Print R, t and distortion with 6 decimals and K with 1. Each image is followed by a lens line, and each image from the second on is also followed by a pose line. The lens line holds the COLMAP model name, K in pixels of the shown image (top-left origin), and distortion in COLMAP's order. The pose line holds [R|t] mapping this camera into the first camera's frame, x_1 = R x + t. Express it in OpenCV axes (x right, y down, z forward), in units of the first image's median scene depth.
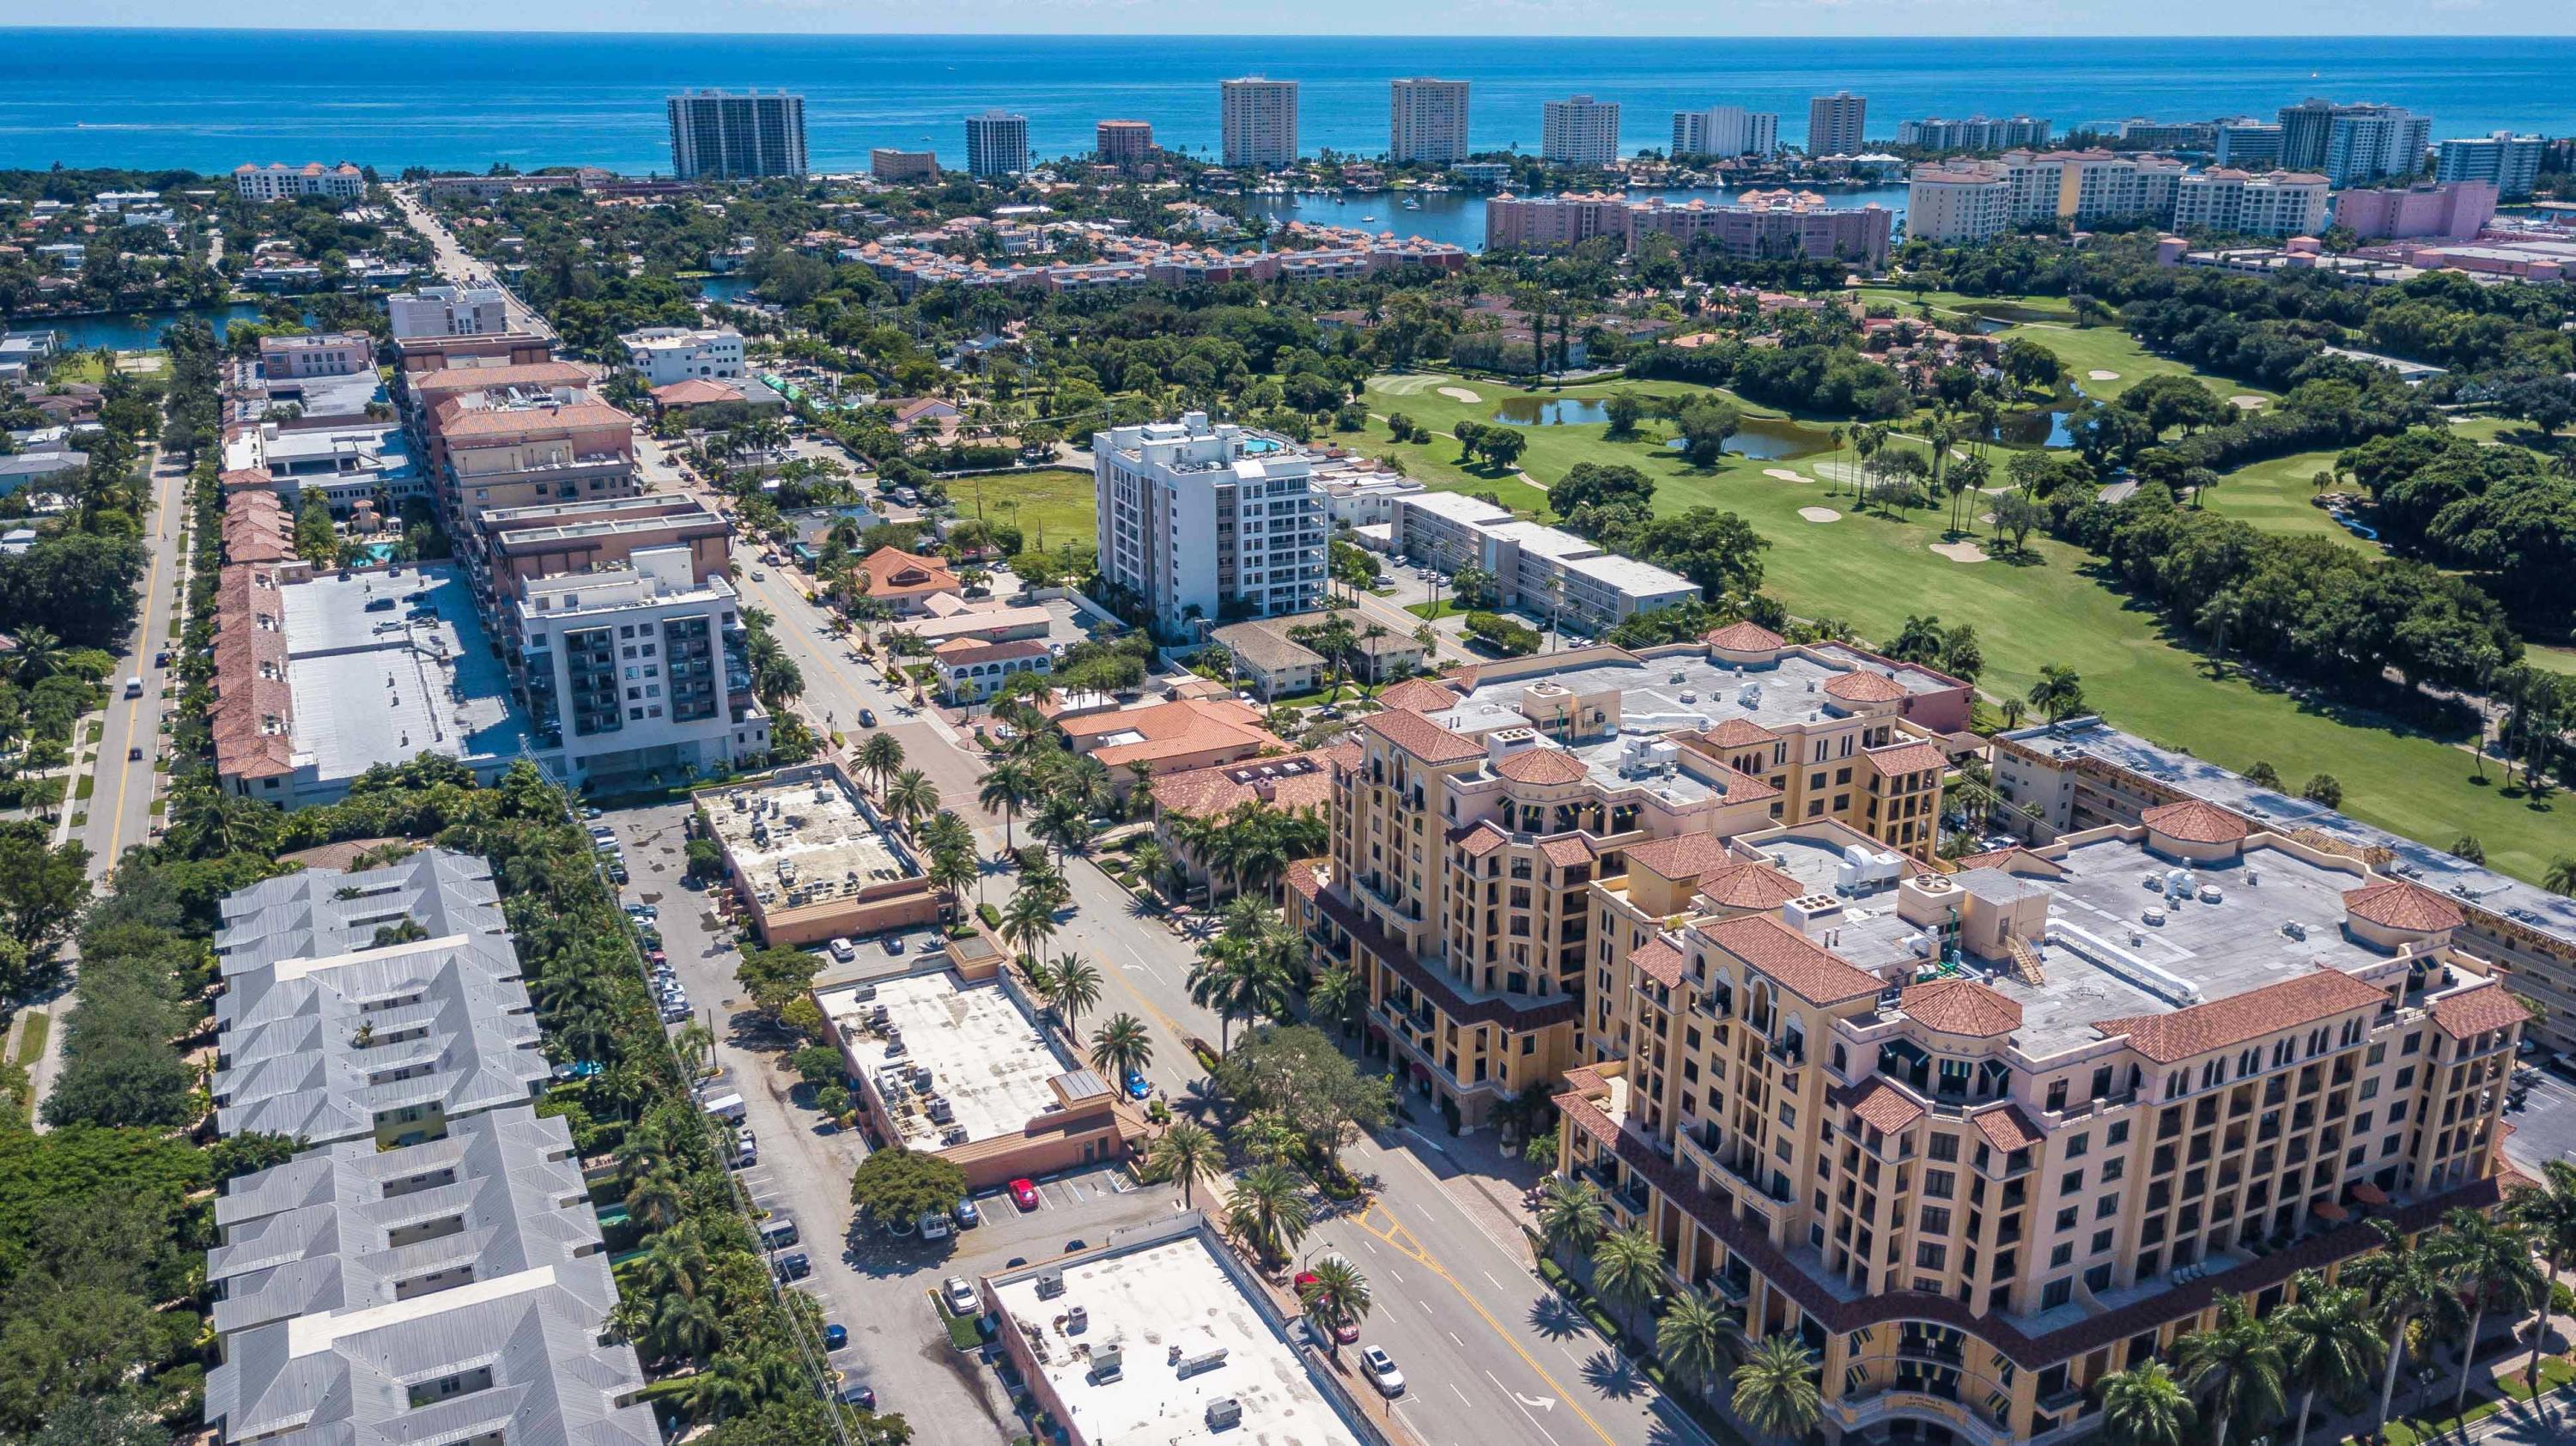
lens RADIAL K [[2057.1, 0, 1288.0], [0, 2057.1, 723.0], [0, 0, 1]] dist [0.014470, 0.002531]
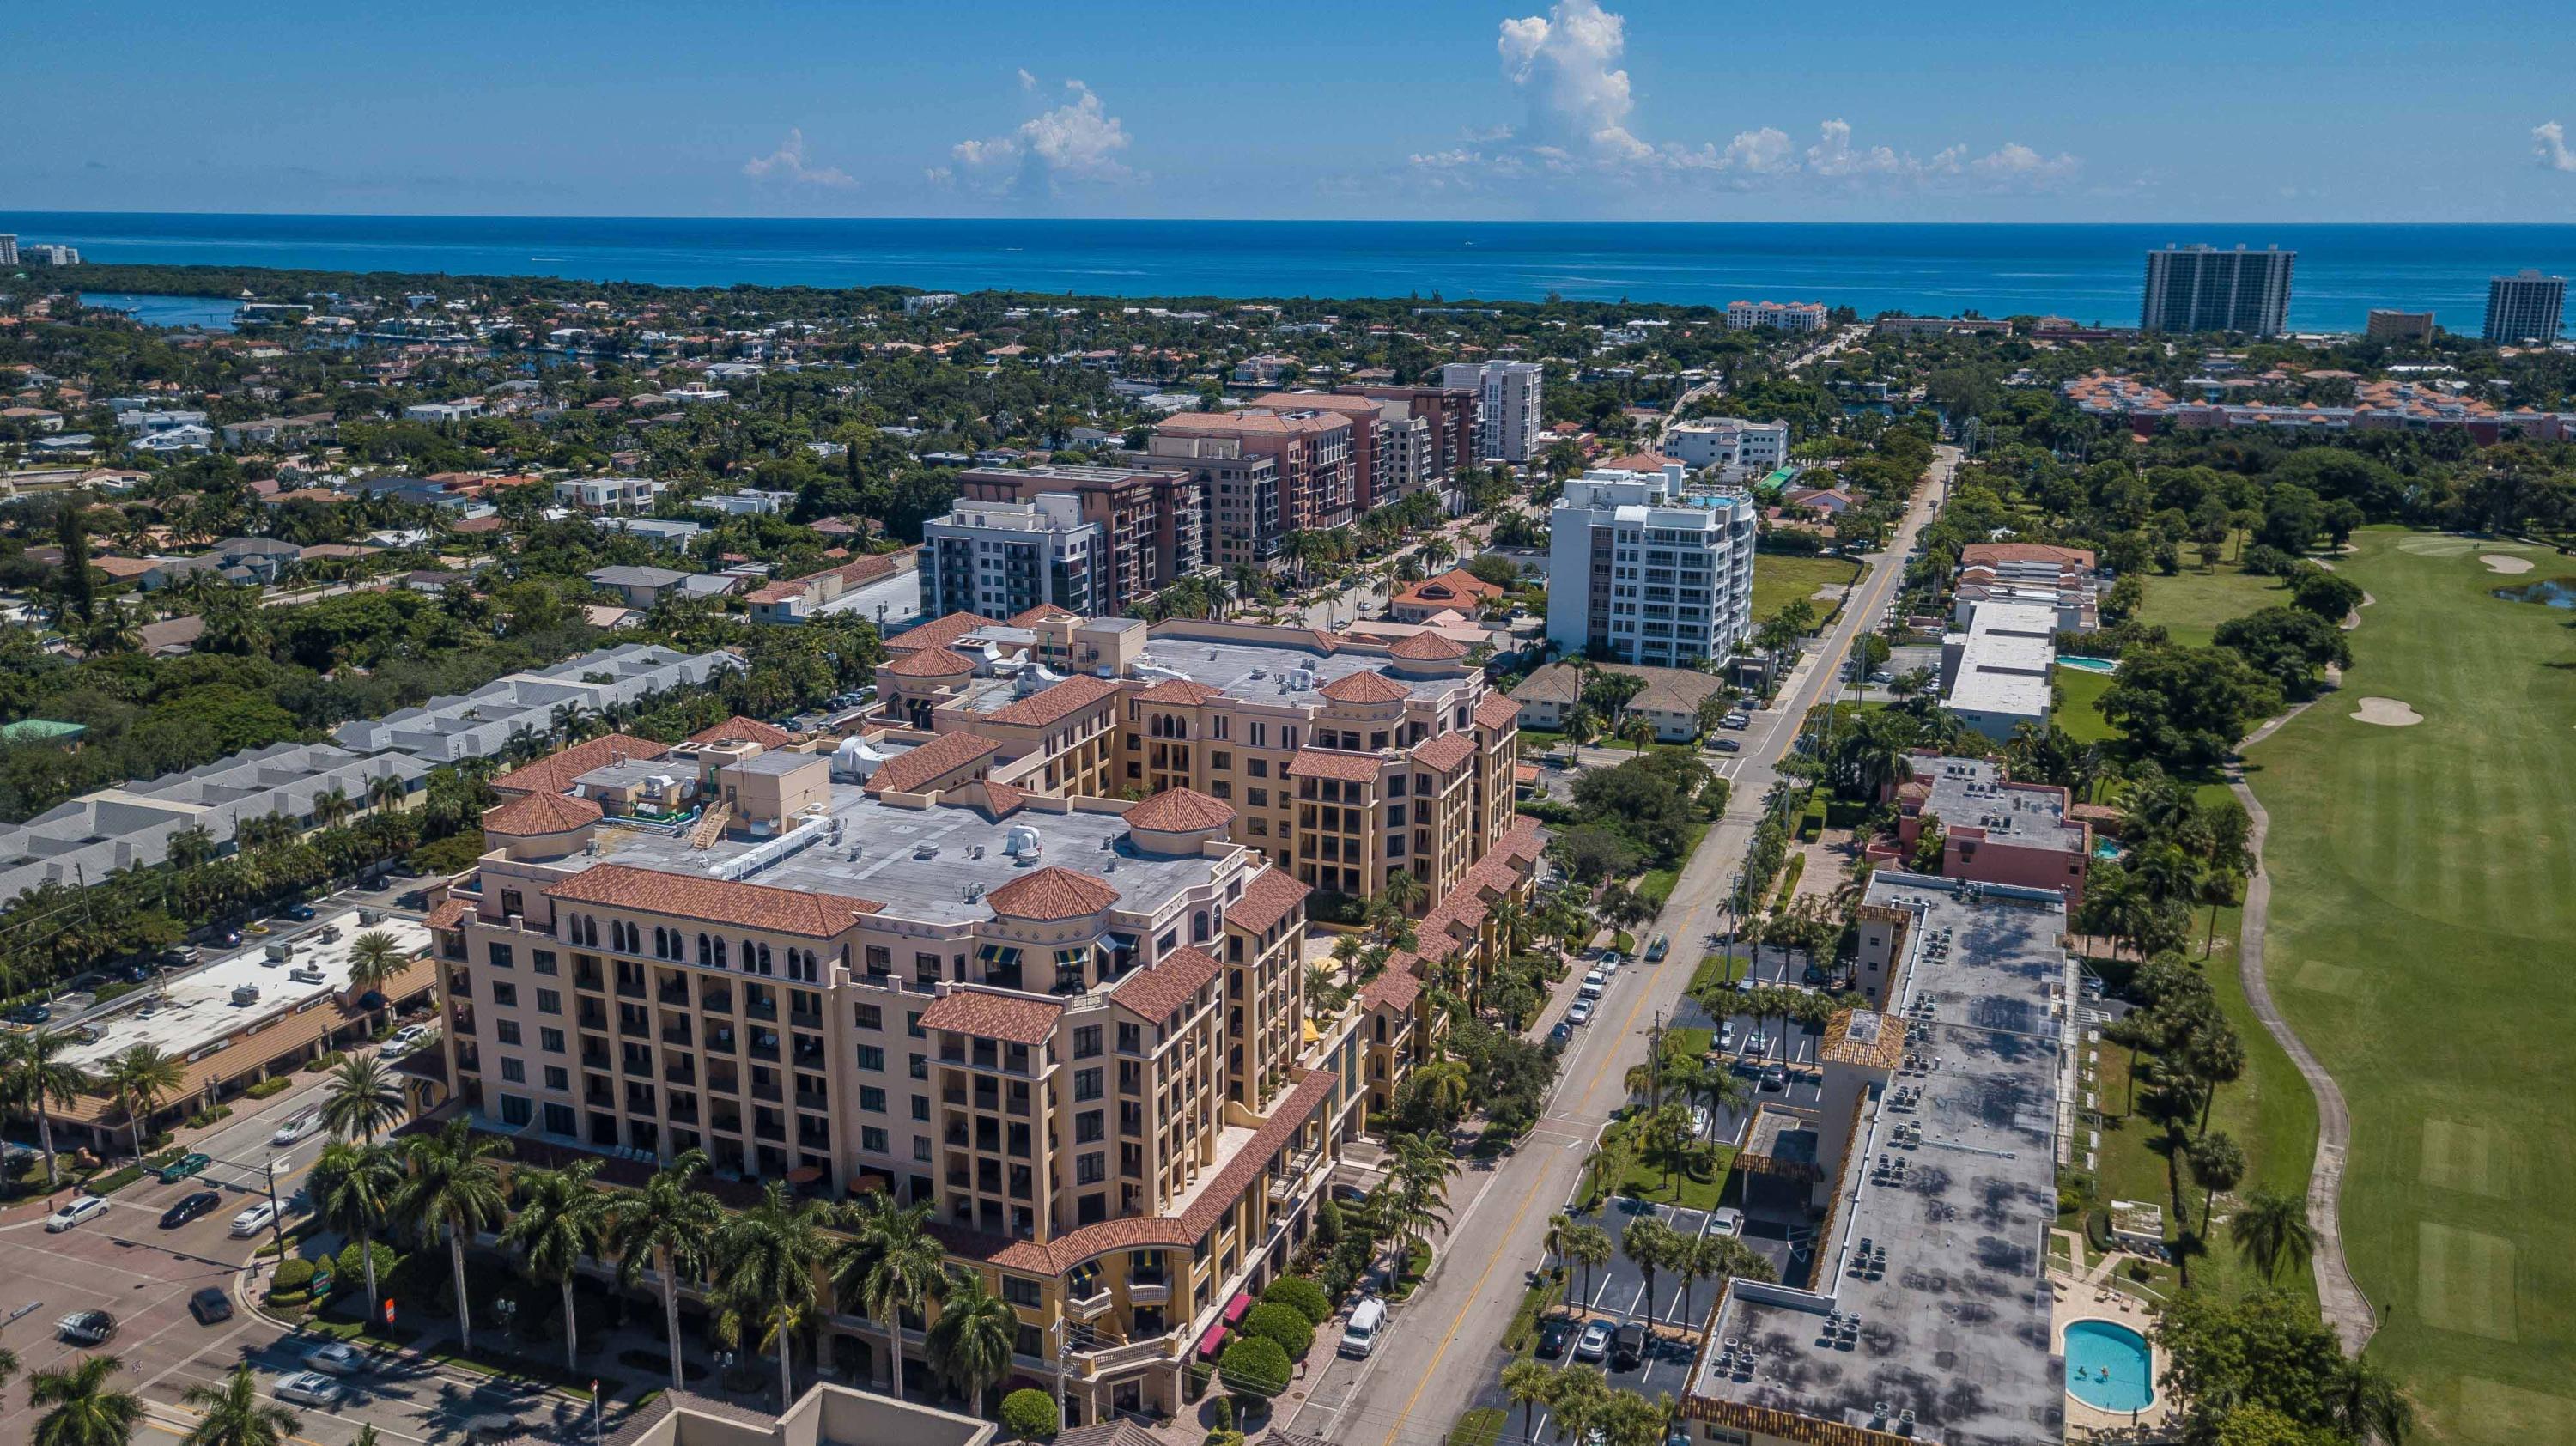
lens RADIAL K [[2057.1, 0, 1288.0], [0, 2057.1, 723.0], [0, 0, 1]] dist [0.014470, 0.002531]
pose [[0.689552, 0.186337, -0.699855, 0.571117], [-0.238296, 0.970903, 0.023716, -0.010955], [0.683910, 0.150419, 0.713892, 0.204356]]
